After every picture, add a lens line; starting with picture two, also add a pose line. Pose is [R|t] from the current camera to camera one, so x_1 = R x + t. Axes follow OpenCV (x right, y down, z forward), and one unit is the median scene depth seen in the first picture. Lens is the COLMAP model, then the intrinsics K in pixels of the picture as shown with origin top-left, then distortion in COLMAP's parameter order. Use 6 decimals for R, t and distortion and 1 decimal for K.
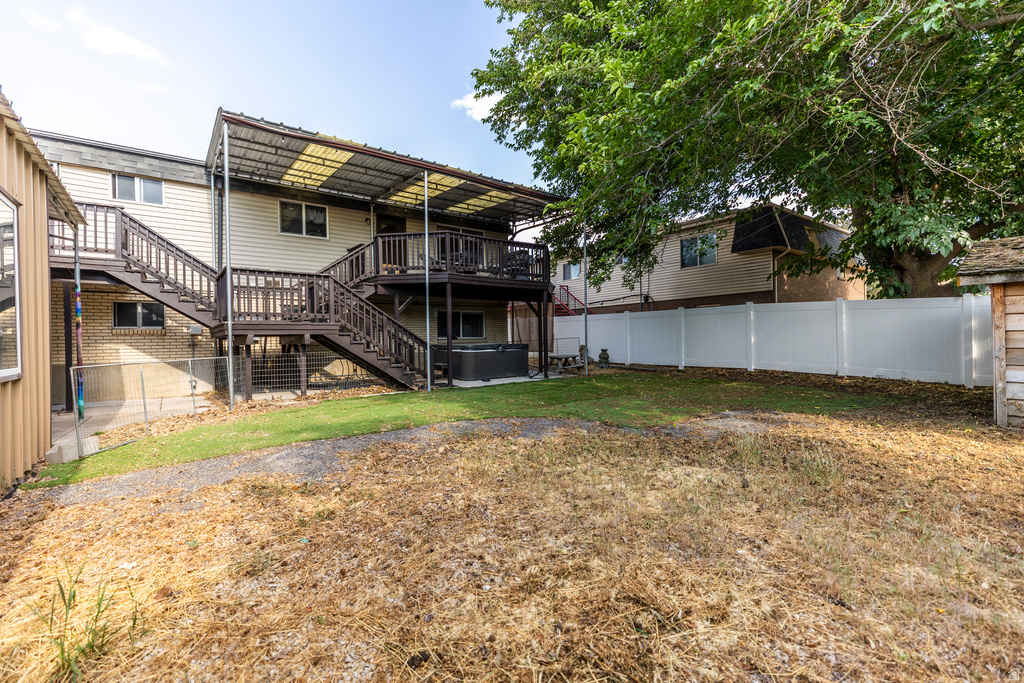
lens RADIAL K [[460.9, 0, 501.3], [0, 460.9, 336.9], [0, 0, 1]] dist [0.007445, 0.000001]
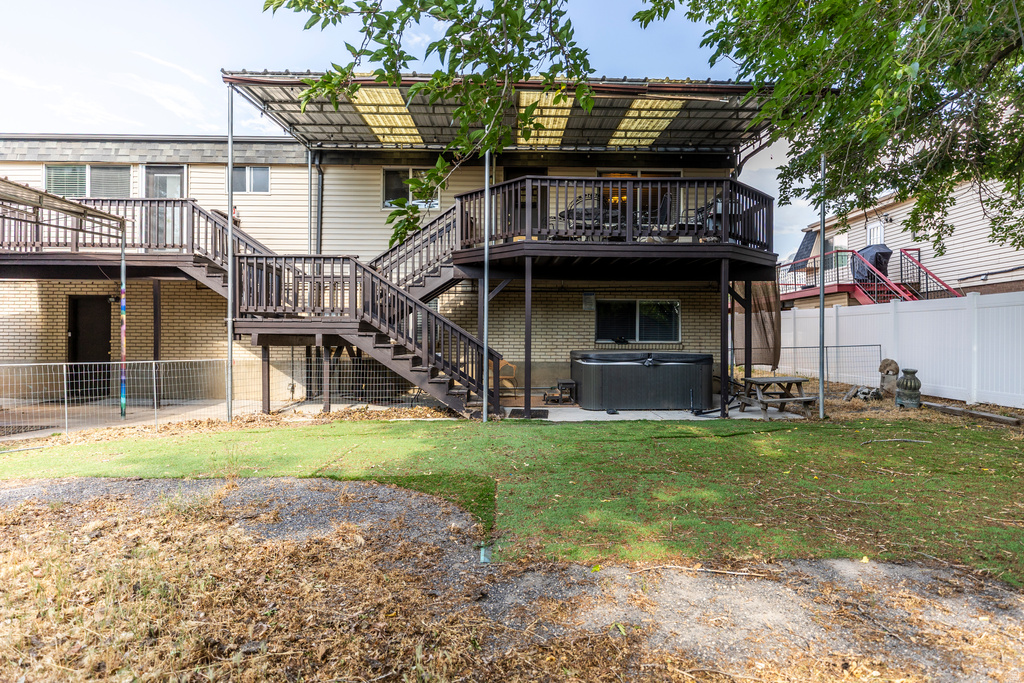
lens RADIAL K [[602.0, 0, 507.4], [0, 602.0, 340.0], [0, 0, 1]] dist [0.003979, -0.000443]
pose [[0.807802, 0.018372, -0.589167, 0.337451], [-0.014648, 0.999831, 0.011094, -0.008516], [0.589271, -0.000332, 0.807935, 0.278981]]
